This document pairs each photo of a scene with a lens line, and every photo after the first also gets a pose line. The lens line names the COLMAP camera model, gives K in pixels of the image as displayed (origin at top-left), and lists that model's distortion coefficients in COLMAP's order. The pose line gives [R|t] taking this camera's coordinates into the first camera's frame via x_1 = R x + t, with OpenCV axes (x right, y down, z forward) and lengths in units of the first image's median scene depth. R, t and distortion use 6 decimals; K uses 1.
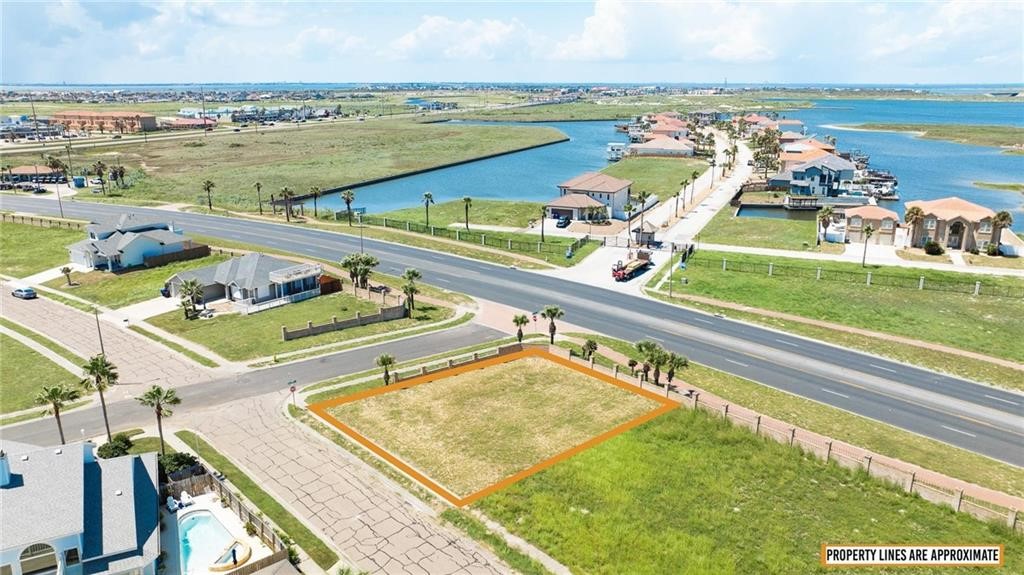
lens RADIAL K [[727.9, 0, 507.4], [0, 727.9, 283.7], [0, 0, 1]] dist [-0.032487, 0.029137]
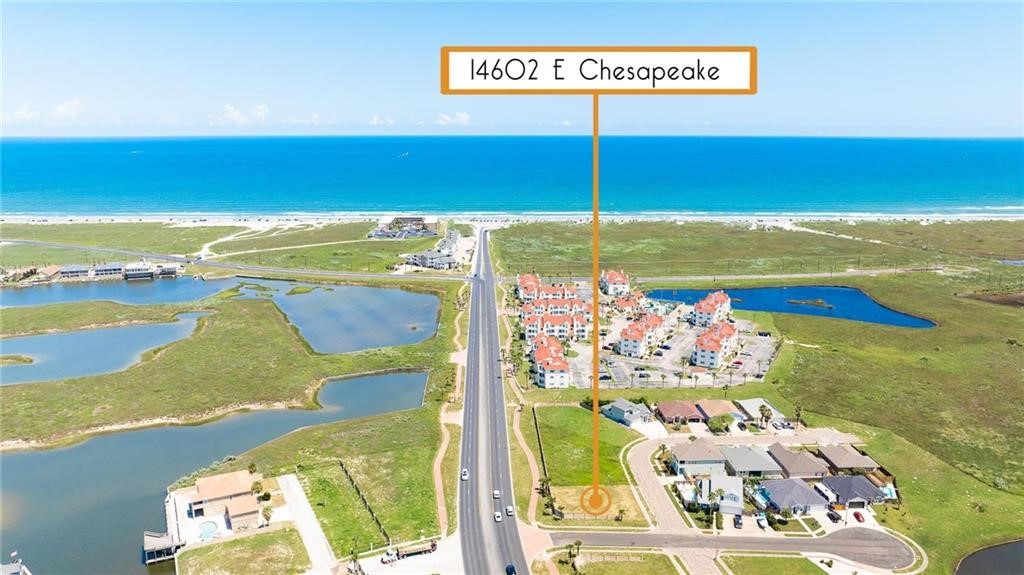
lens RADIAL K [[735.0, 0, 499.4], [0, 735.0, 288.6], [0, 0, 1]] dist [-0.018832, 0.000365]
pose [[-0.765134, -0.134624, 0.629640, -1.000255], [0.174805, 0.897736, 0.404367, -1.289945], [-0.619688, 0.419459, -0.663355, 1.901025]]
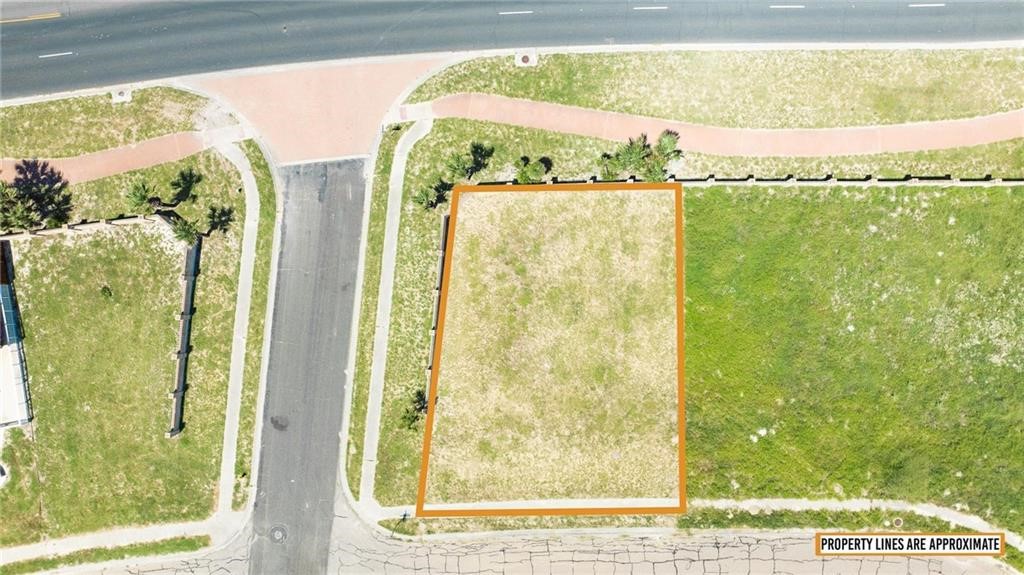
lens RADIAL K [[727.9, 0, 507.4], [0, 727.9, 283.7], [0, 0, 1]] dist [-0.032487, 0.029137]
pose [[0.664056, -0.747561, -0.013494, 0.014867], [0.226691, 0.184105, 0.956408, -0.432452], [-0.712489, -0.638167, 0.291722, 0.530731]]
